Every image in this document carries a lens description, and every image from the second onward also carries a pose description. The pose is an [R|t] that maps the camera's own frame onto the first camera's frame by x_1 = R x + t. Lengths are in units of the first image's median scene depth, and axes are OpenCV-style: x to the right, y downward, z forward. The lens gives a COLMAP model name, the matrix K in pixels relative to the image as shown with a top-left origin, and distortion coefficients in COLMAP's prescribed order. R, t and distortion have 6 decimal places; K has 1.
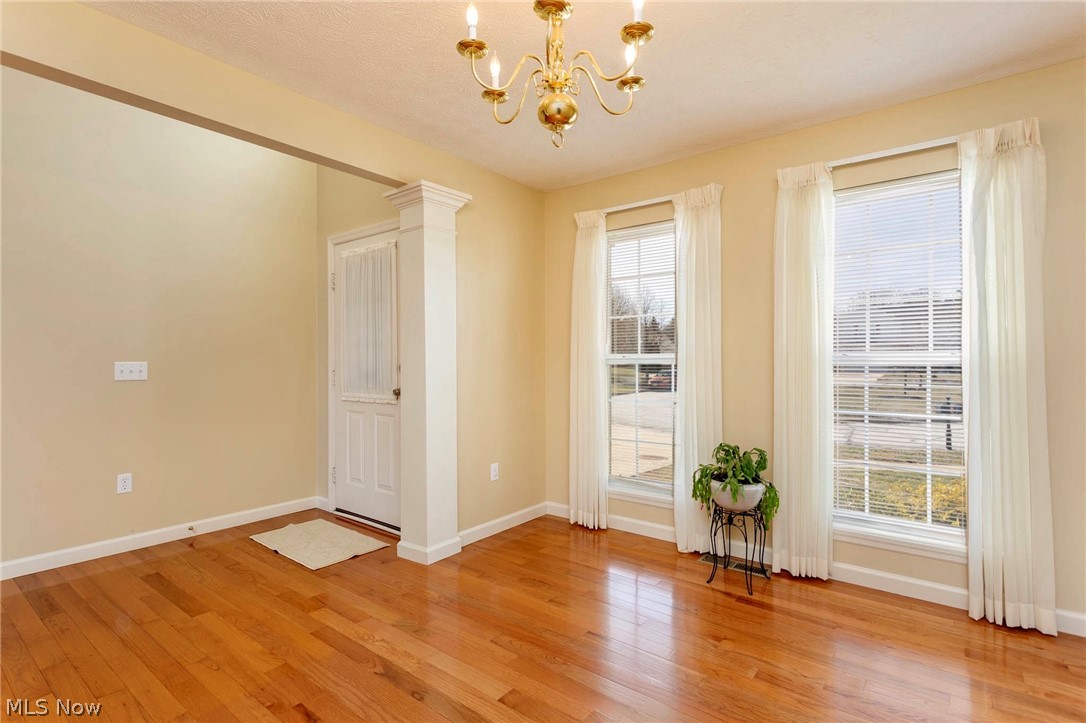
lens RADIAL K [[523.6, 0, 540.5], [0, 523.6, 362.9], [0, 0, 1]] dist [-0.000373, -0.000267]
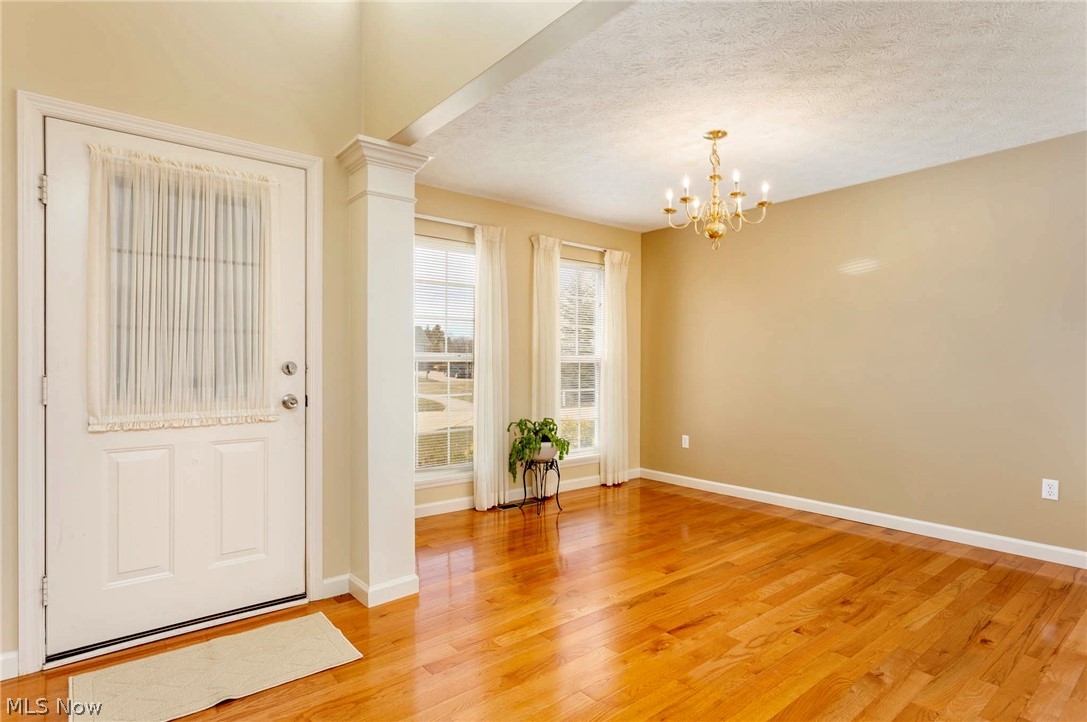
lens RADIAL K [[586.1, 0, 543.5], [0, 586.1, 361.0], [0, 0, 1]] dist [-0.001792, -0.000592]
pose [[0.209294, 0.001252, 0.977852, -1.049735], [-0.004220, 0.999991, -0.000377, -0.000802], [-0.977844, -0.004047, 0.209298, 0.550357]]
